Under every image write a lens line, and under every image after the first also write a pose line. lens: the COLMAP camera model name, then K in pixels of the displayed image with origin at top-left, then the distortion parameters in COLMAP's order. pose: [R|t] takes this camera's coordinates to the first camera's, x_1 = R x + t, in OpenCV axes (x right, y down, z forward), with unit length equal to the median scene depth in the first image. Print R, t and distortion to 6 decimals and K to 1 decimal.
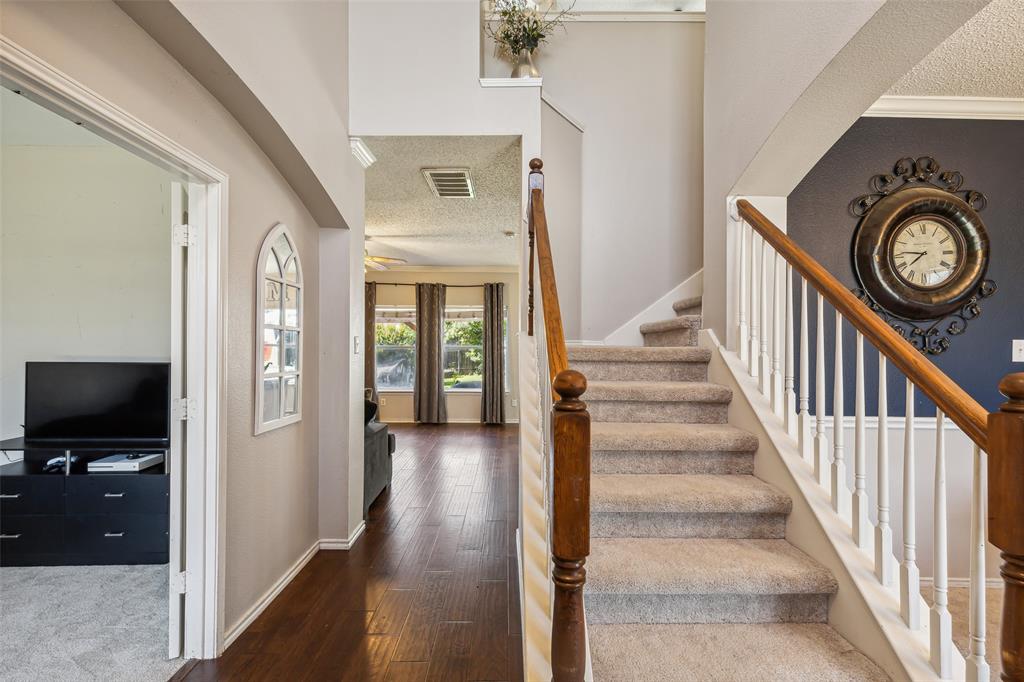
lens RADIAL K [[470.0, 0, 510.4], [0, 470.0, 348.9], [0, 0, 1]] dist [0.012377, -0.000092]
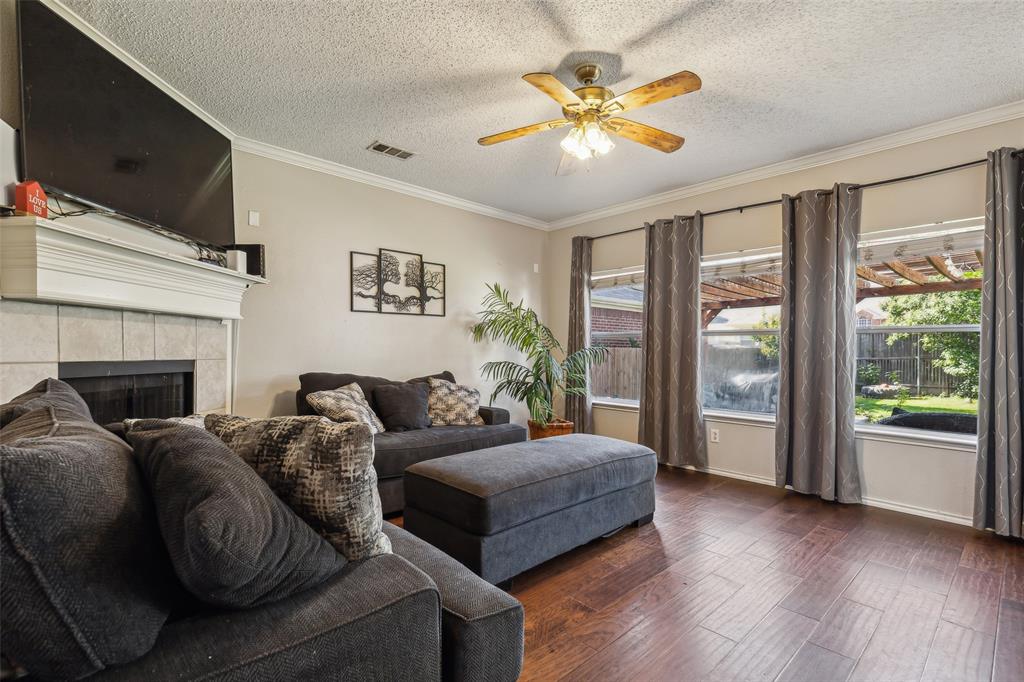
lens RADIAL K [[470.0, 0, 510.4], [0, 470.0, 348.9], [0, 0, 1]] dist [0.012377, -0.000092]
pose [[0.677082, 0.002065, -0.735904, -0.028177], [-0.014570, 0.999838, -0.010600, 0.019971], [0.735763, 0.017899, 0.677002, 0.388105]]
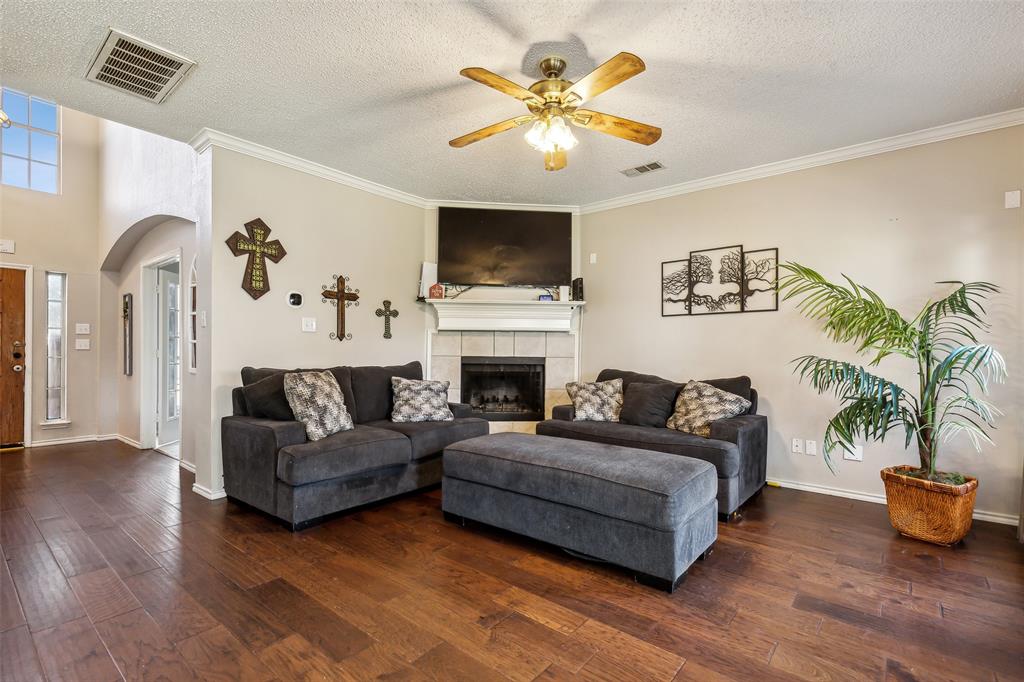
lens RADIAL K [[470.0, 0, 510.4], [0, 470.0, 348.9], [0, 0, 1]] dist [0.012377, -0.000092]
pose [[-0.637923, -0.008341, -0.770055, 0.021097], [-0.014885, 0.999888, 0.001501, 0.017478], [0.769957, 0.012420, -0.637975, 0.753690]]
